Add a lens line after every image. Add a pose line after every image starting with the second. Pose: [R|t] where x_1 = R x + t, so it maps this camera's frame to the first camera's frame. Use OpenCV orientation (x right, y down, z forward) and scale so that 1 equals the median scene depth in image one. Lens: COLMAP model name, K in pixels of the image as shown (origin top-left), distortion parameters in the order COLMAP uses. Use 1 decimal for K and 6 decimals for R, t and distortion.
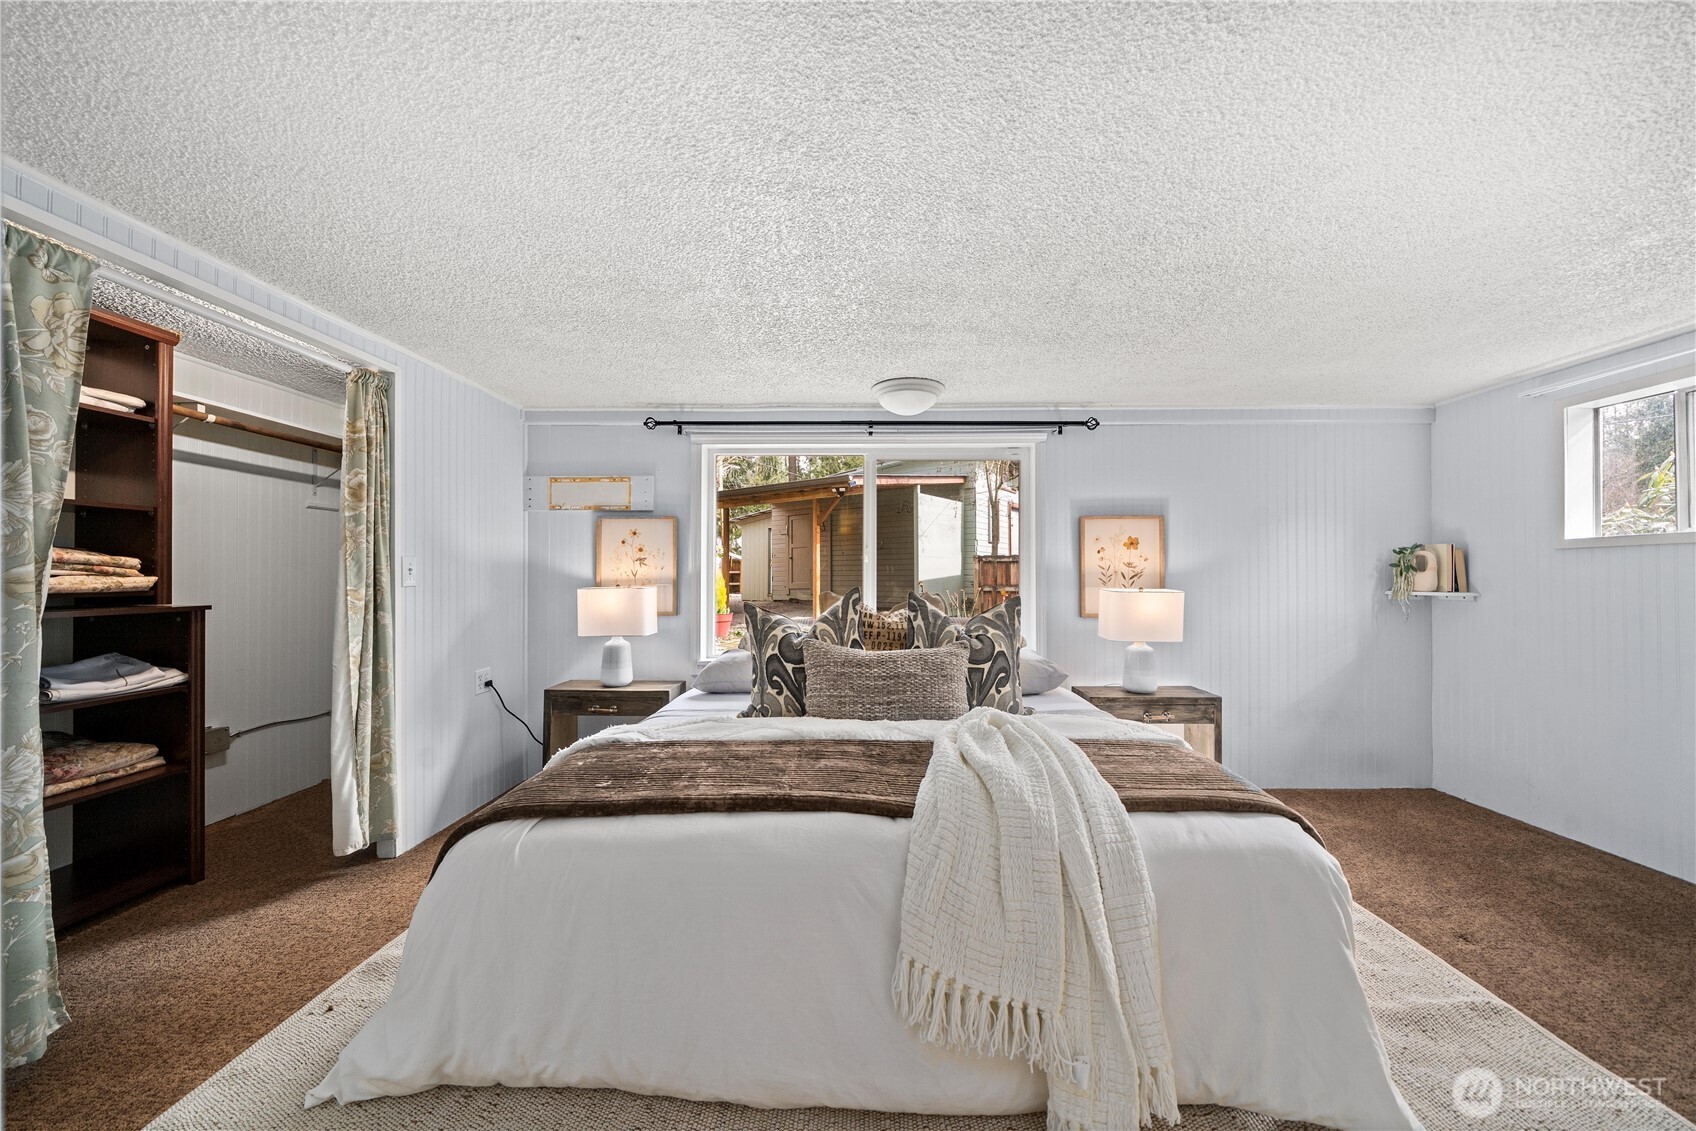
lens RADIAL K [[591.1, 0, 862.3], [0, 591.1, 570.5], [0, 0, 1]] dist [-0.002740, -0.000747]
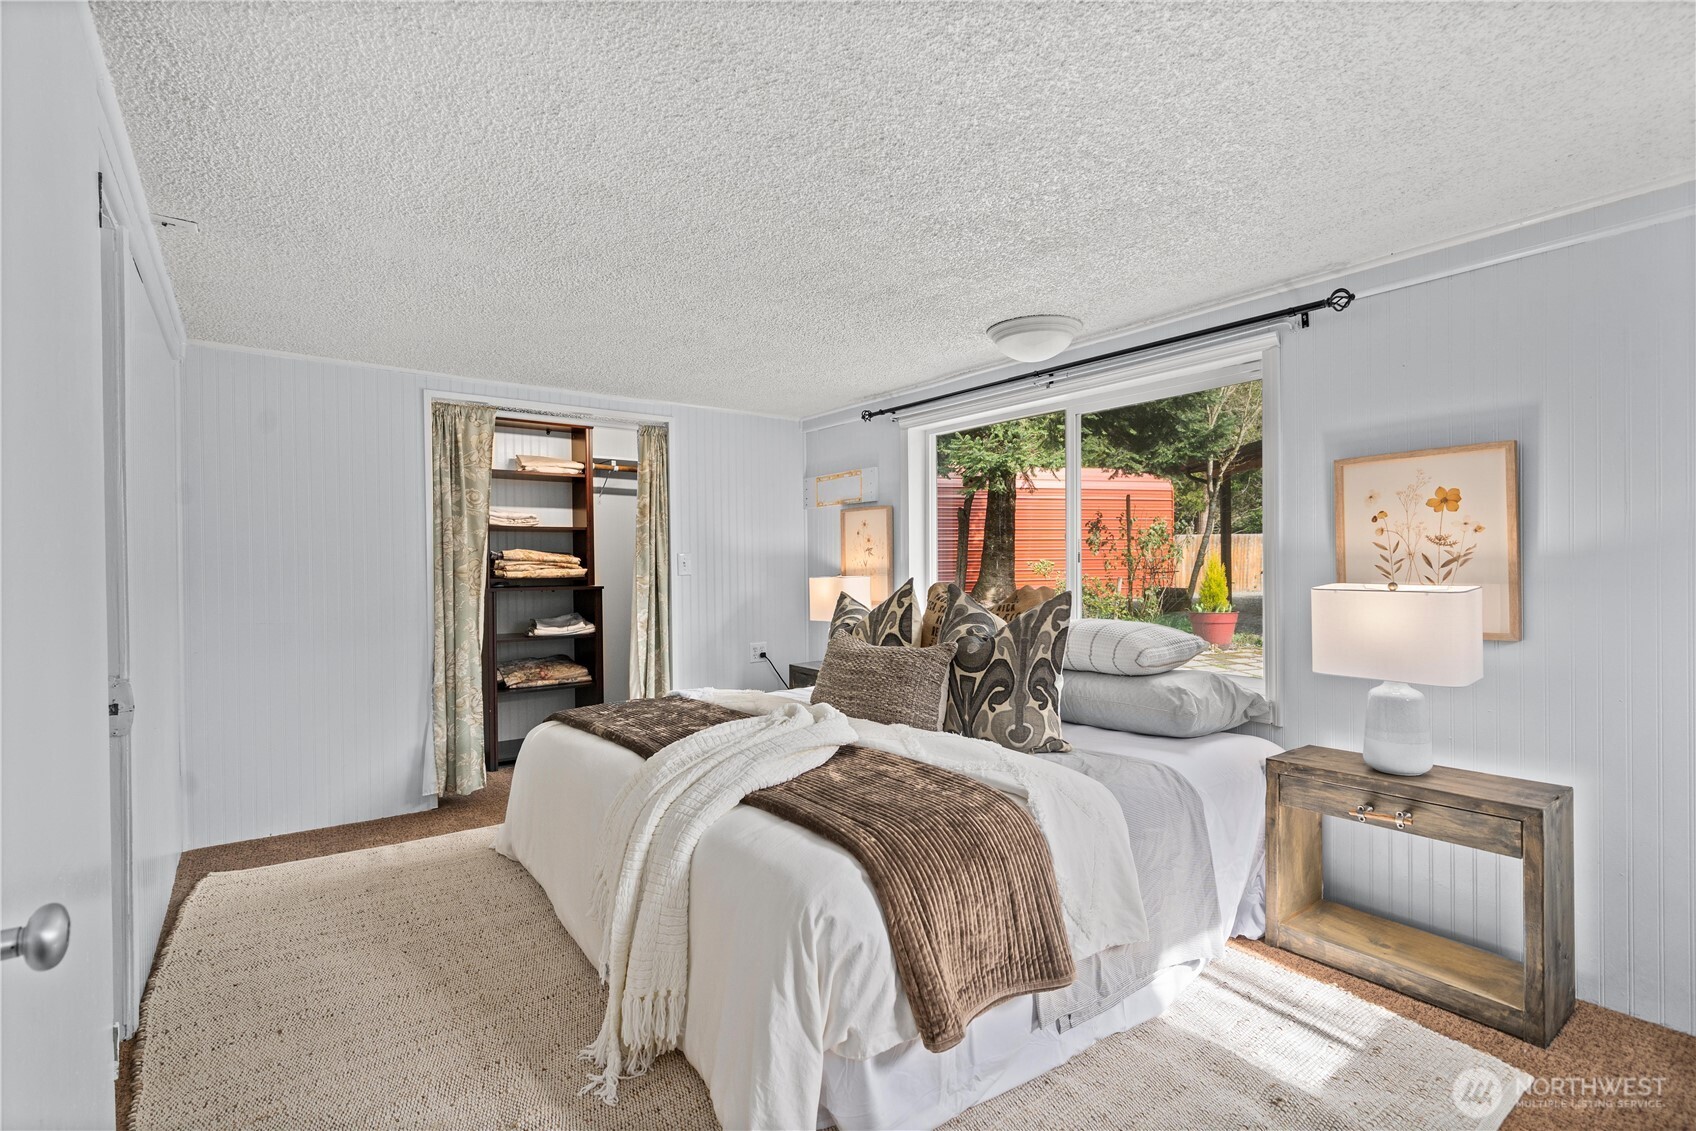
lens RADIAL K [[731.6, 0, 791.1], [0, 731.6, 566.8], [0, 0, 1]] dist [-0.000244, -0.000610]
pose [[0.615912, -0.004502, -0.787802, 0.746380], [0.016208, 0.999844, 0.006958, 0.000208], [0.787648, -0.017054, 0.615889, 0.153817]]
